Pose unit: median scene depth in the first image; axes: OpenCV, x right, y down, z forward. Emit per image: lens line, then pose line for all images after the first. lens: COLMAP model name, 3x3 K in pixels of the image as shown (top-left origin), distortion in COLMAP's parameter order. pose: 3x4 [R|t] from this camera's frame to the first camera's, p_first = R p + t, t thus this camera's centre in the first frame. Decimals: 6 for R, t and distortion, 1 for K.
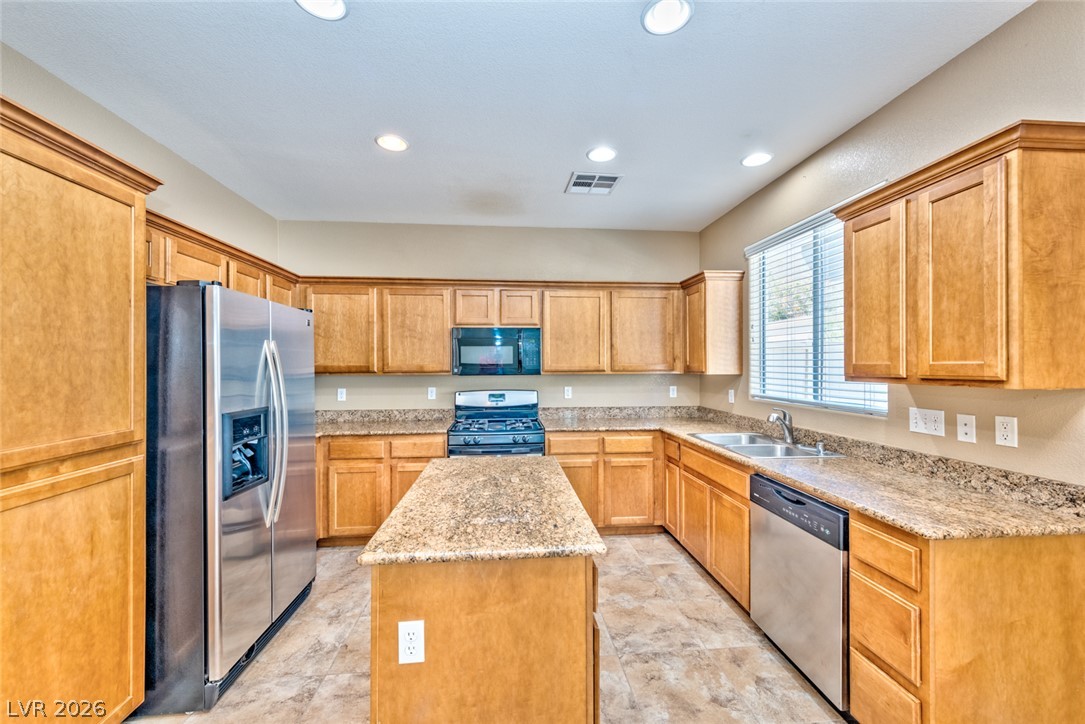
lens RADIAL K [[429.3, 0, 538.3], [0, 429.3, 360.6], [0, 0, 1]] dist [0.000434, -0.000003]
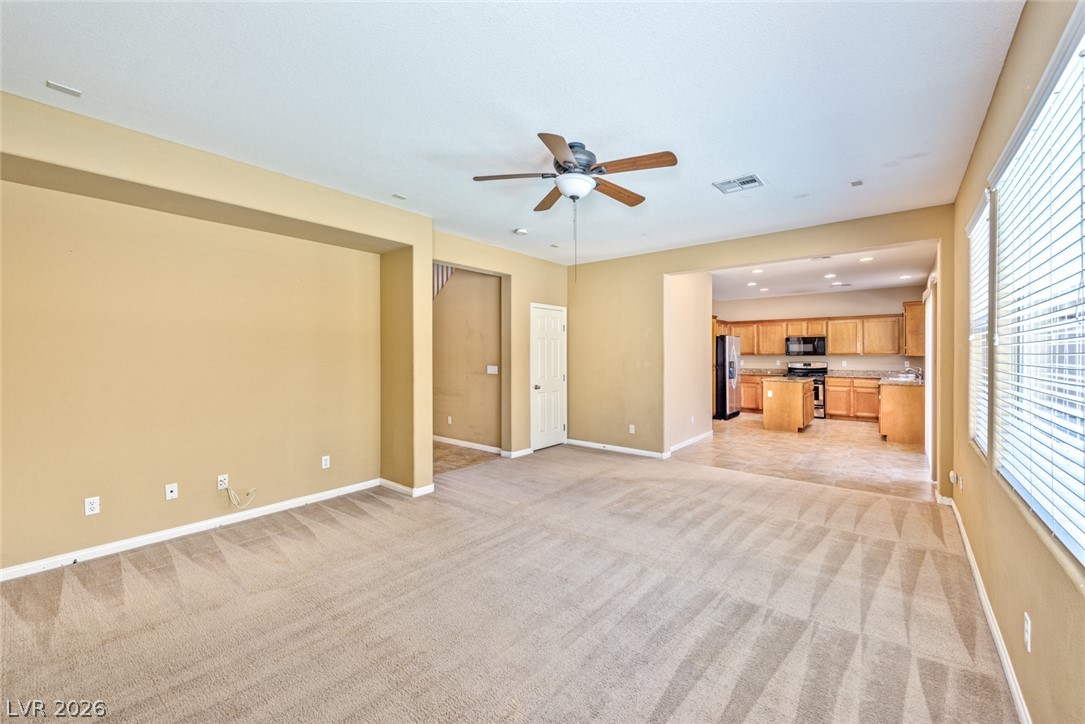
lens RADIAL K [[429.3, 0, 538.3], [0, 429.3, 360.6], [0, 0, 1]] dist [0.000434, -0.000003]
pose [[0.692318, 0.009727, -0.721527, 0.640139], [0.001991, 0.999880, 0.015389, 0.021568], [0.721590, -0.012090, 0.692215, -1.902097]]
